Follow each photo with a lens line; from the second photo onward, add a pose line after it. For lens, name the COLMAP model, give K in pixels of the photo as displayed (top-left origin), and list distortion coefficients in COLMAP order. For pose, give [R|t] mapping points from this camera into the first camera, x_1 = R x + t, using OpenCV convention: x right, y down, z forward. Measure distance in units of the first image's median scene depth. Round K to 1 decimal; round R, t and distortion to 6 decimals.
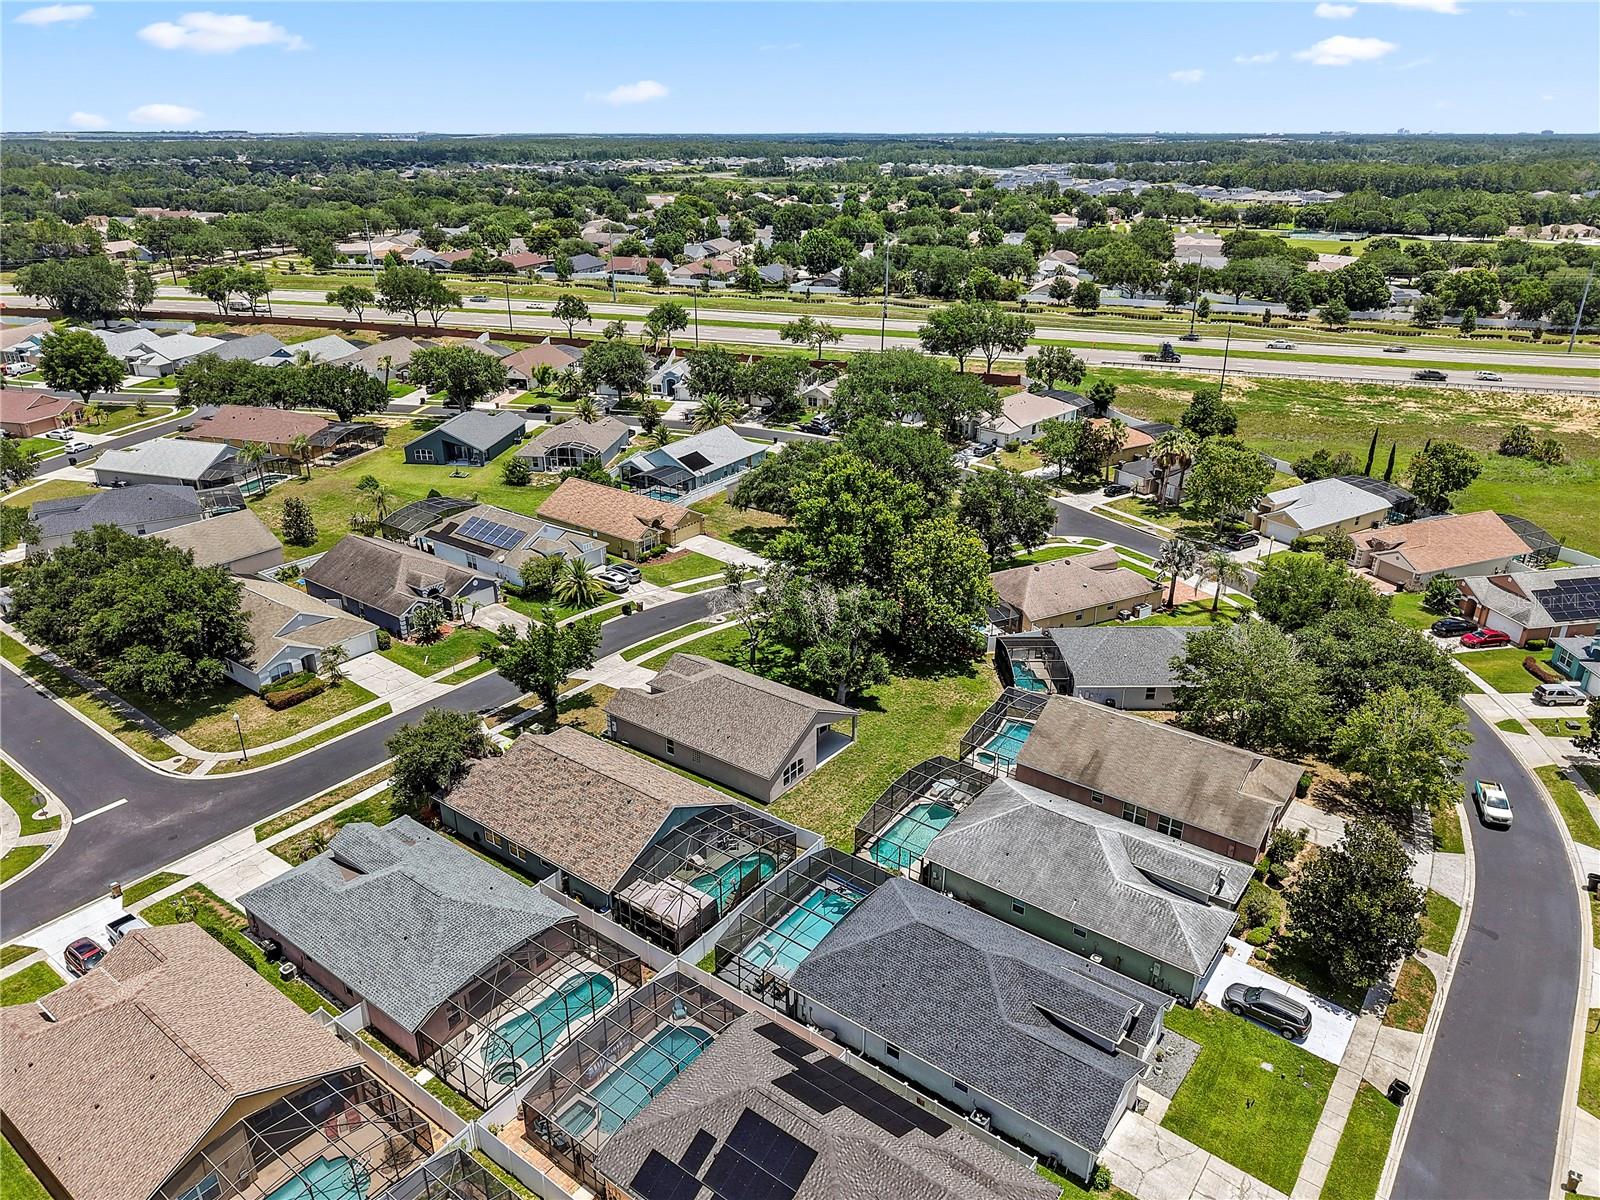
lens RADIAL K [[1080.7, 0, 795.8], [0, 1080.7, 616.5], [0, 0, 1]] dist [0.024954, -0.001215]
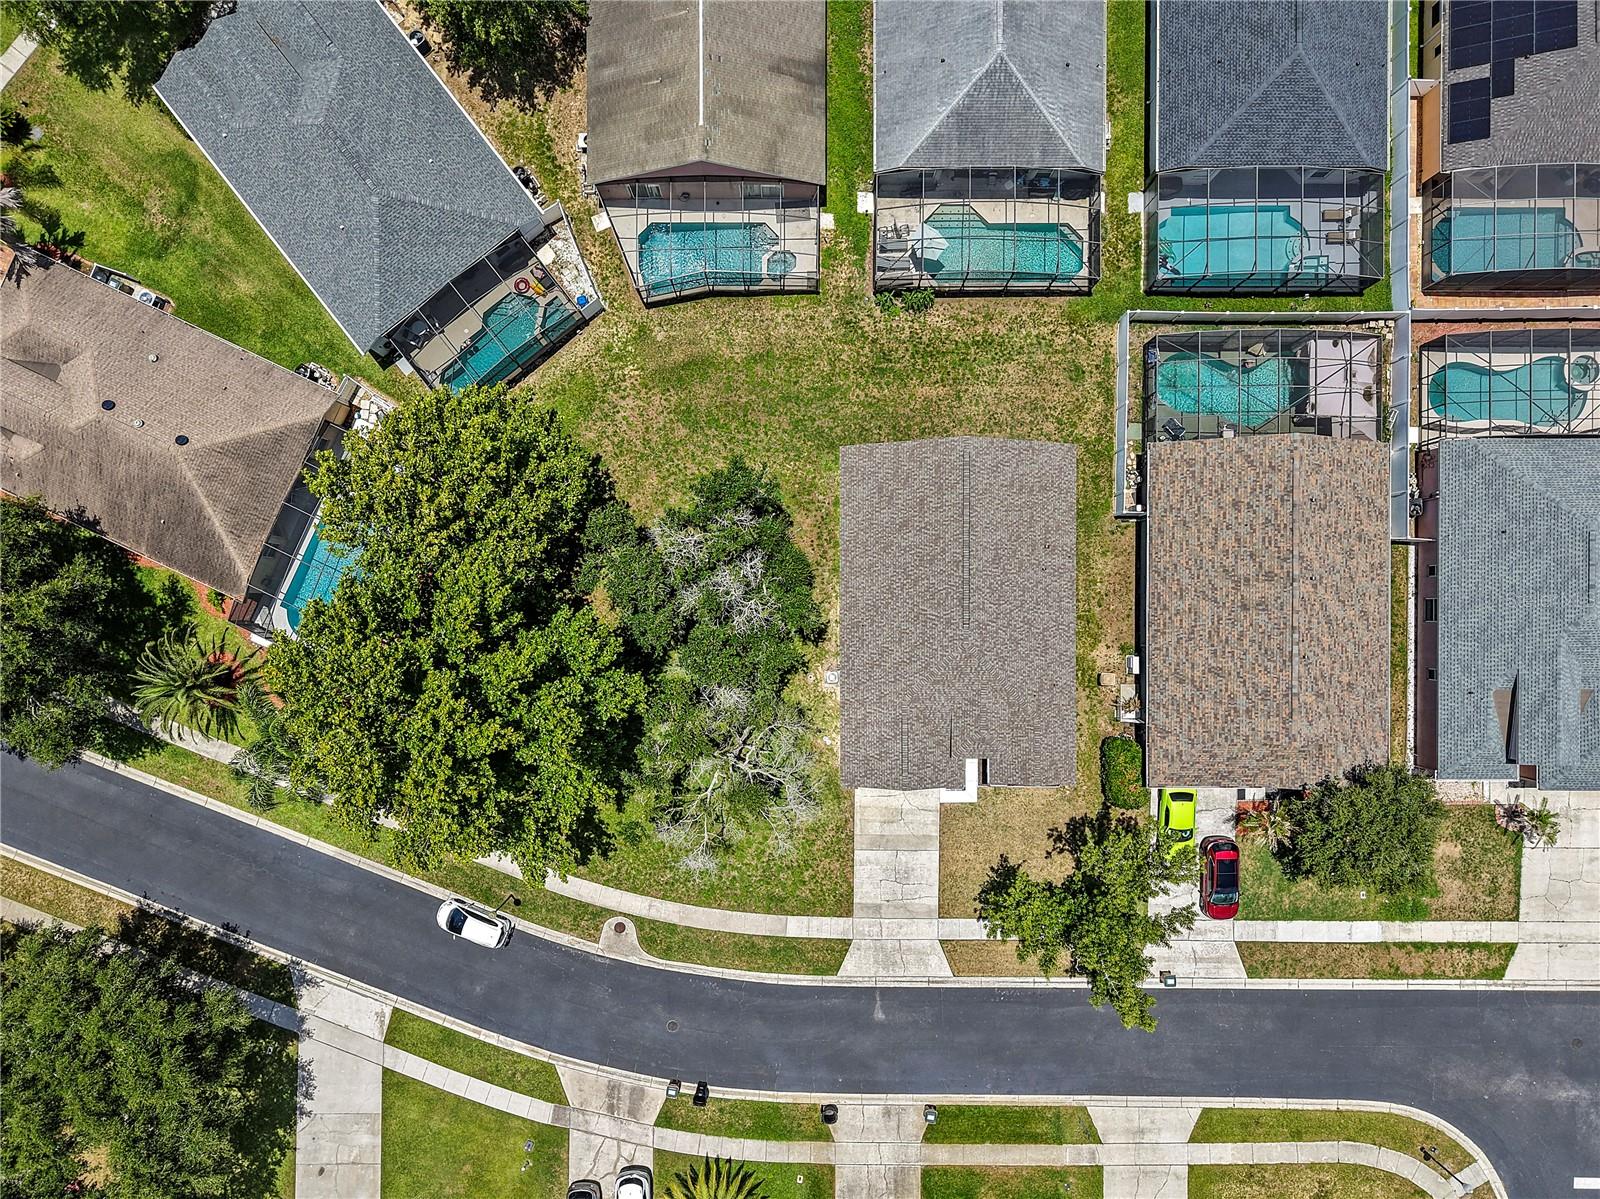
lens RADIAL K [[1071.5, 0, 811.7], [0, 1071.5, 624.3], [0, 0, 1]] dist [0.023426, -0.023946]
pose [[-0.605265, -0.795982, -0.008138, -0.007065], [0.318896, -0.251830, 0.913722, -0.471142], [-0.729356, 0.550449, 0.406259, 0.745009]]
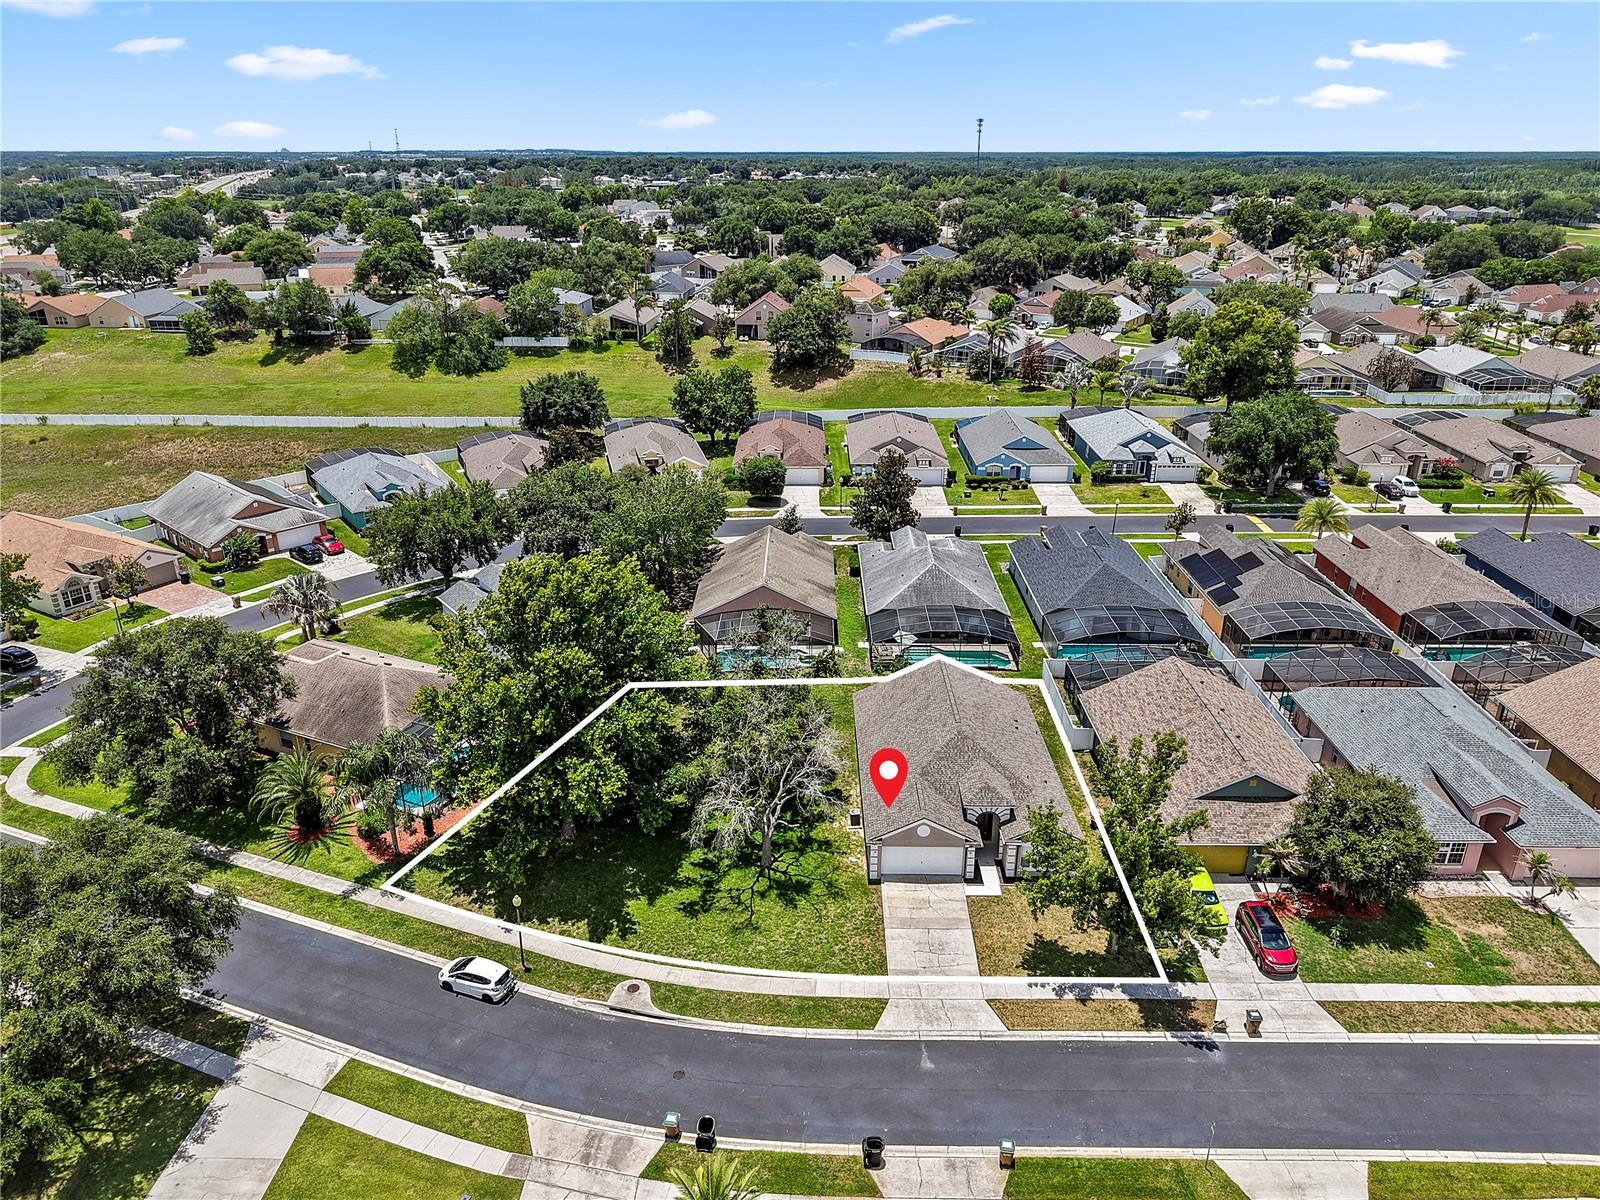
lens RADIAL K [[1071.5, 0, 811.7], [0, 1071.5, 624.8], [0, 0, 1]] dist [0.023426, -0.023946]
pose [[-0.607288, -0.320469, 0.726981, -0.480216], [0.322834, 0.736549, 0.594368, -0.432410], [-0.725934, 0.595647, -0.343839, 1.175747]]
